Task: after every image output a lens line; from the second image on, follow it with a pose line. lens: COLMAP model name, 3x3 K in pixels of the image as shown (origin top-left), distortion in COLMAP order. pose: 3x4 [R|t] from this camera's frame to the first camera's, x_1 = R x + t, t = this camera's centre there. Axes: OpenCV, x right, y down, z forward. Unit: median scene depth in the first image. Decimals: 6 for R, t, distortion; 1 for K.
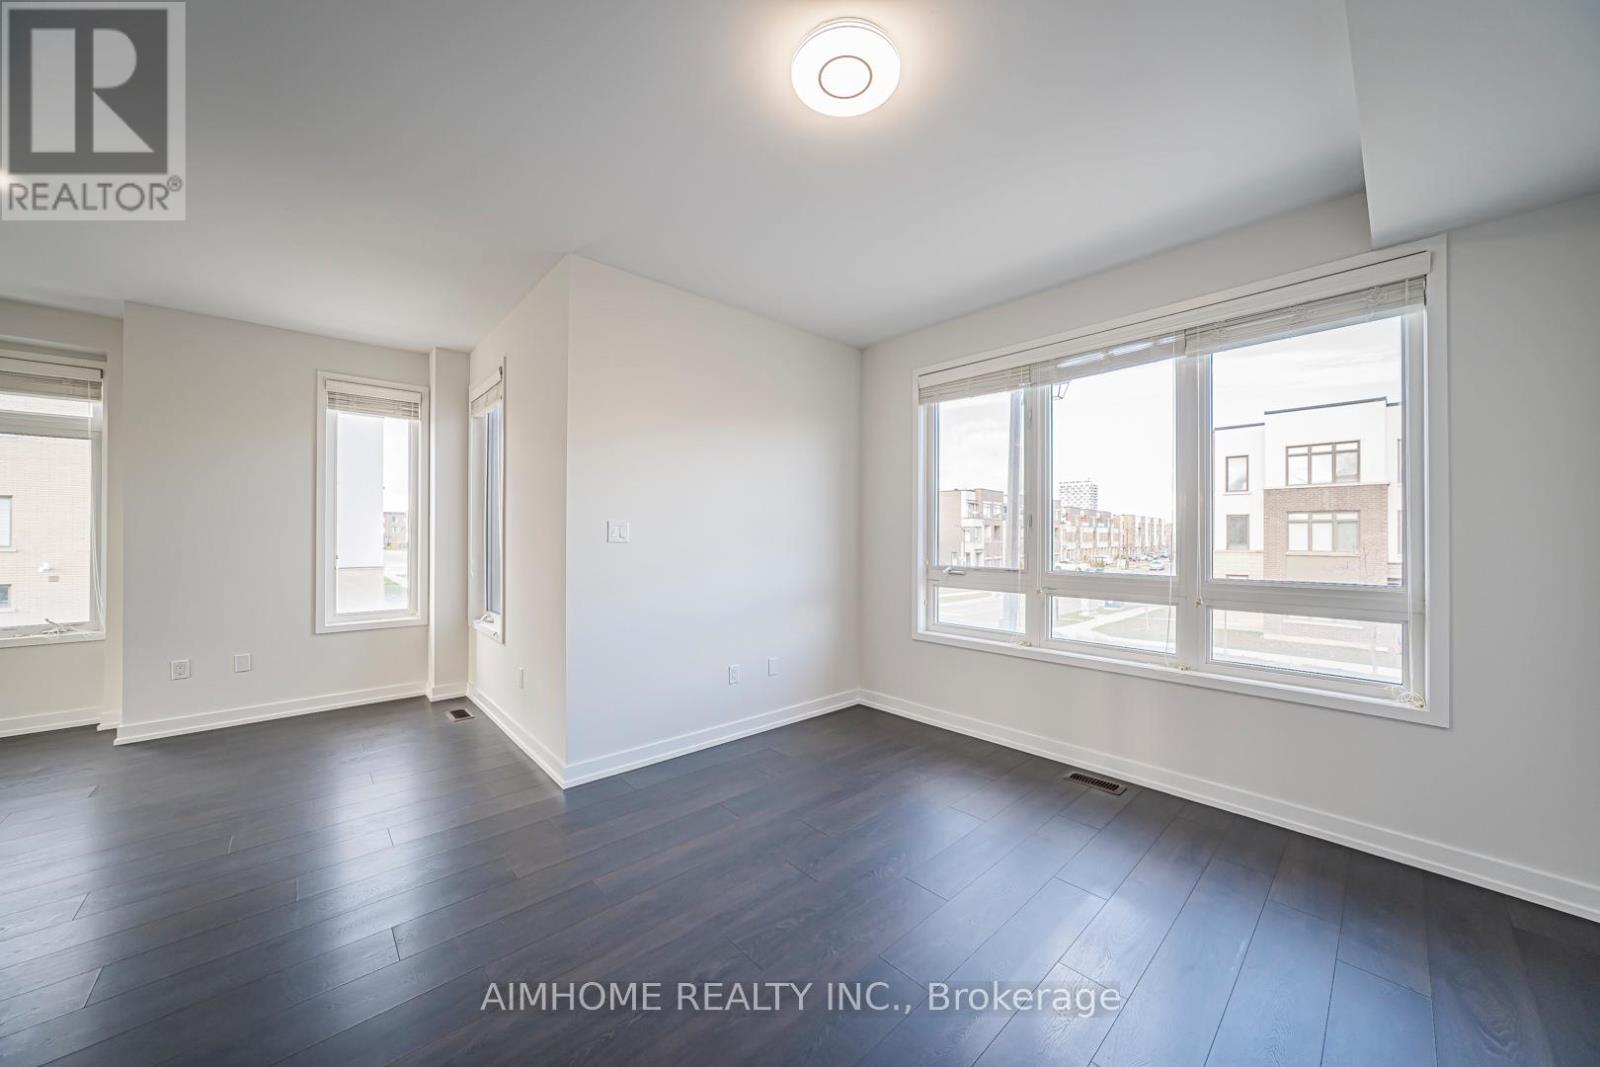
lens RADIAL K [[560.5, 0, 805.7], [0, 560.5, 539.9], [0, 0, 1]] dist [-0.016782, 0.002797]
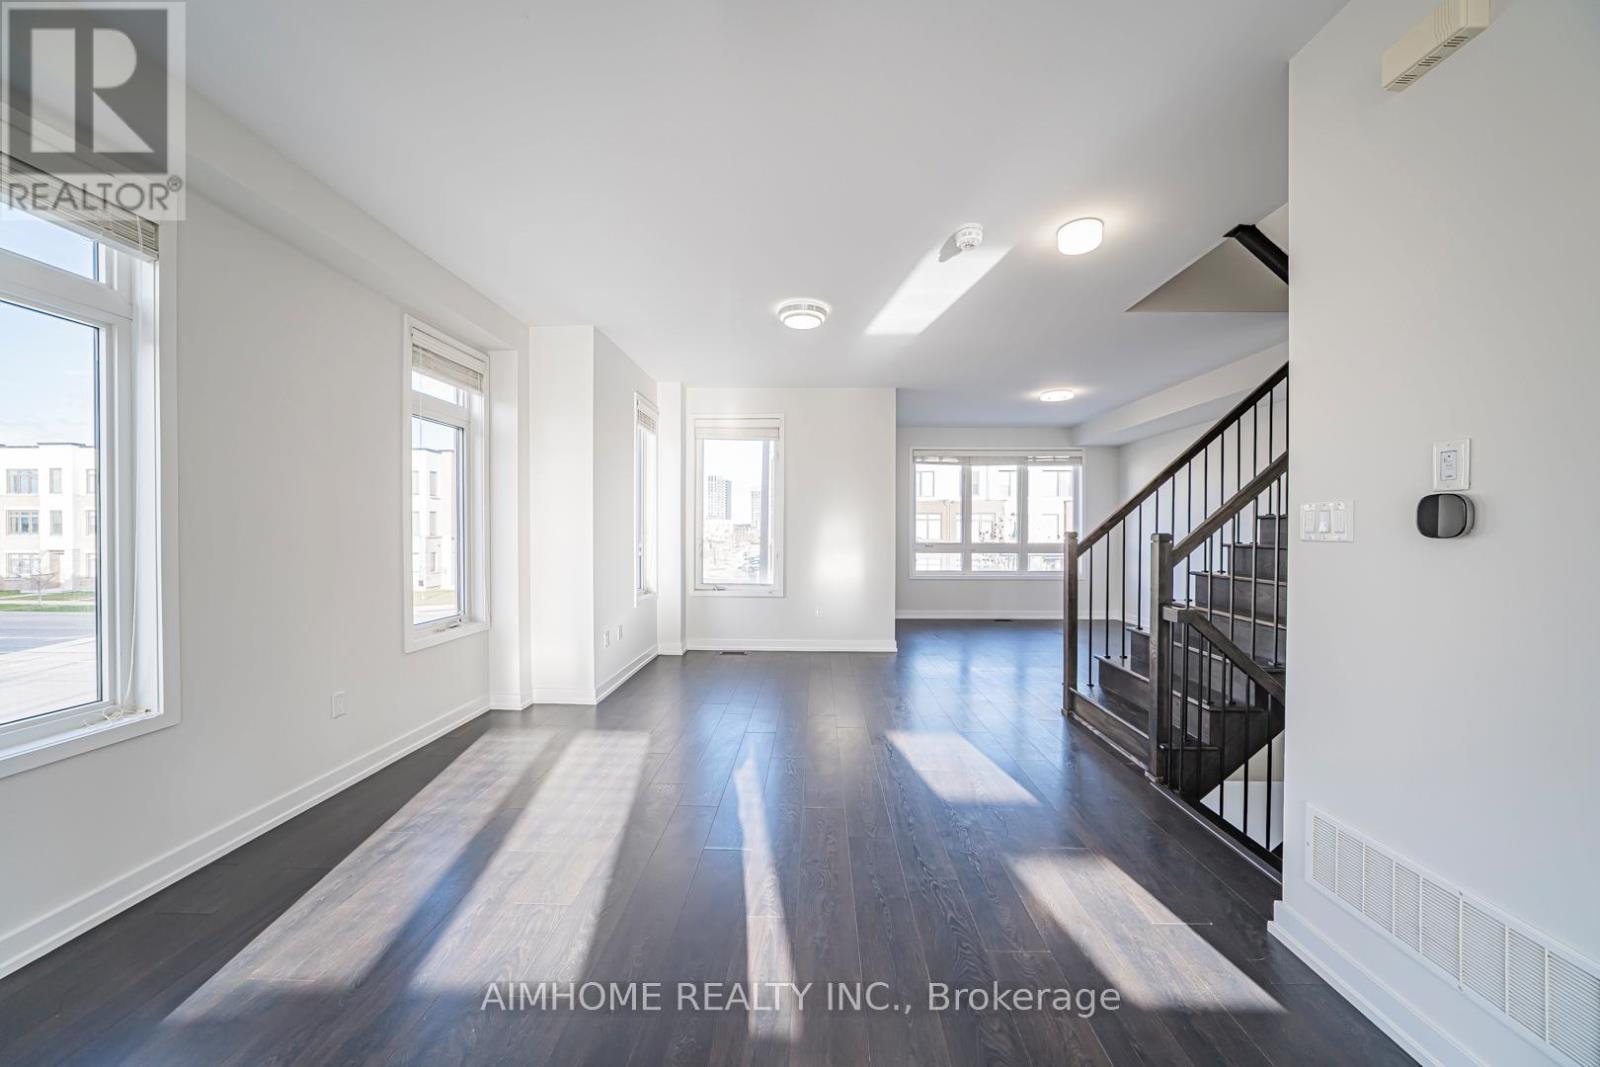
lens RADIAL K [[560.5, 0, 794.9], [0, 560.5, 537.5], [0, 0, 1]] dist [-0.016782, 0.002797]
pose [[0.704369, -0.012939, 0.709716, -1.819532], [0.007412, 0.999913, 0.010874, 0.000871], [-0.709795, -0.002399, 0.704404, -0.164417]]
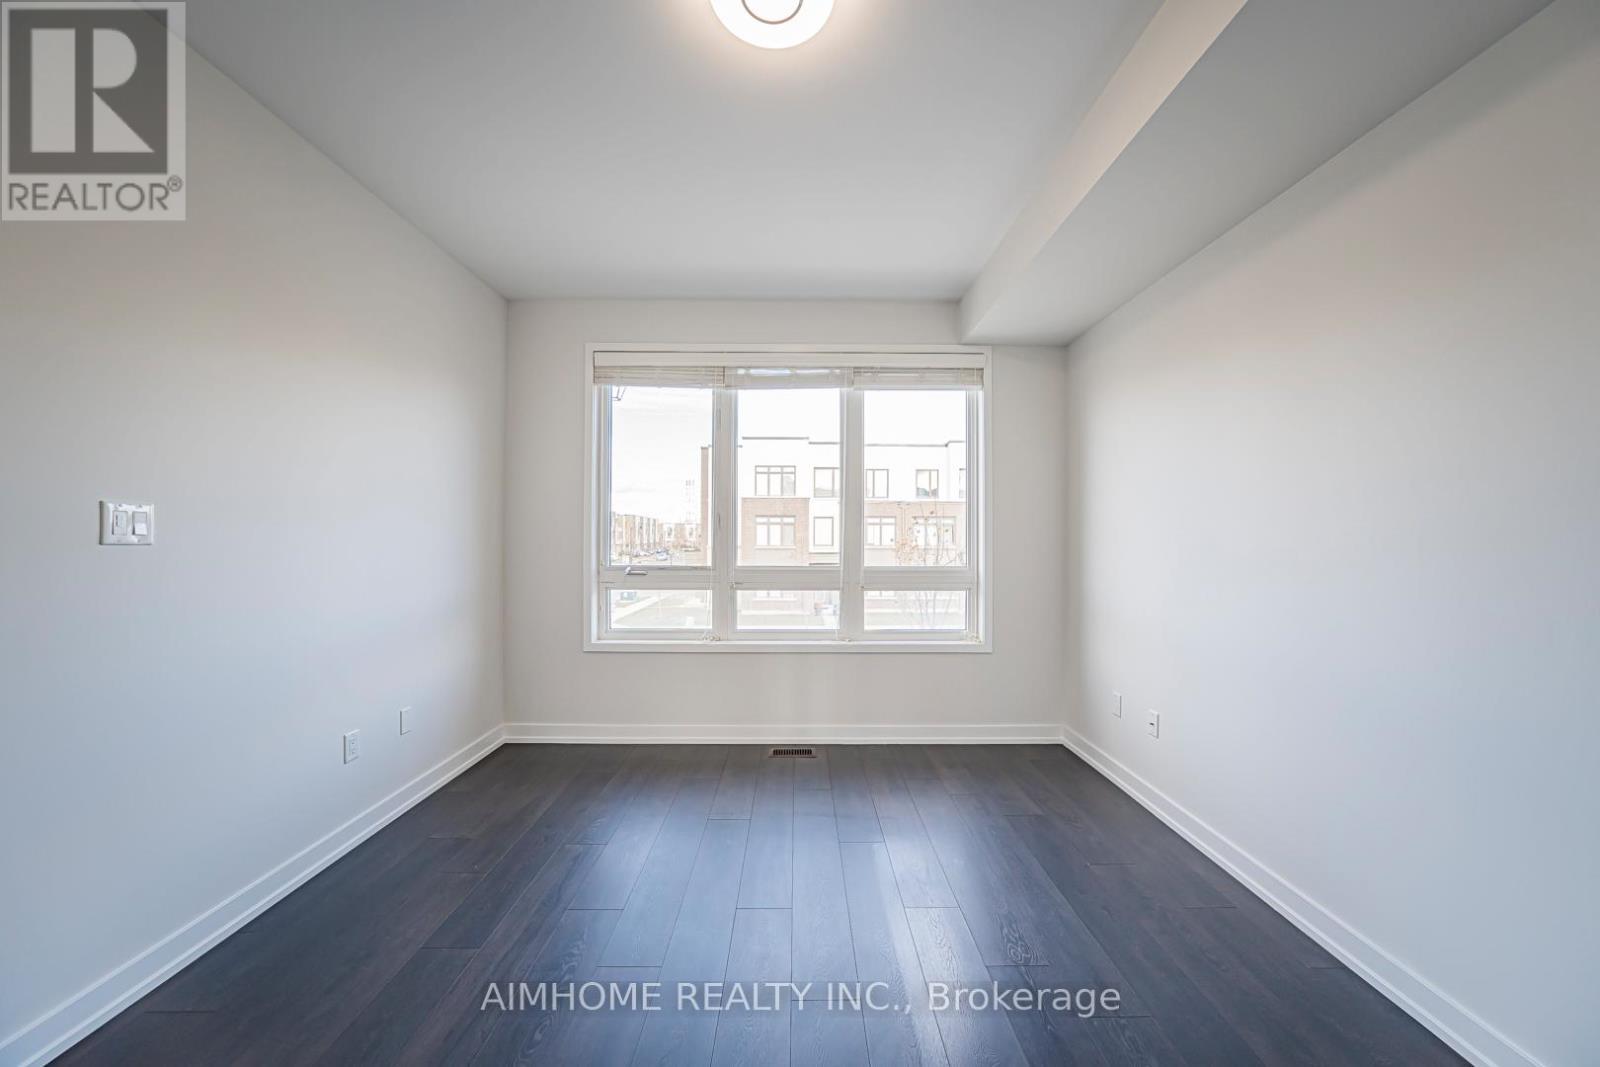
lens RADIAL K [[560.5, 0, 803.7], [0, 560.5, 536.7], [0, 0, 1]] dist [-0.016782, 0.002797]
pose [[0.676689, -0.002890, 0.736263, -0.255098], [0.004582, 0.999989, -0.000287, 0.000234], [-0.736255, 0.003568, 0.676695, 0.187846]]
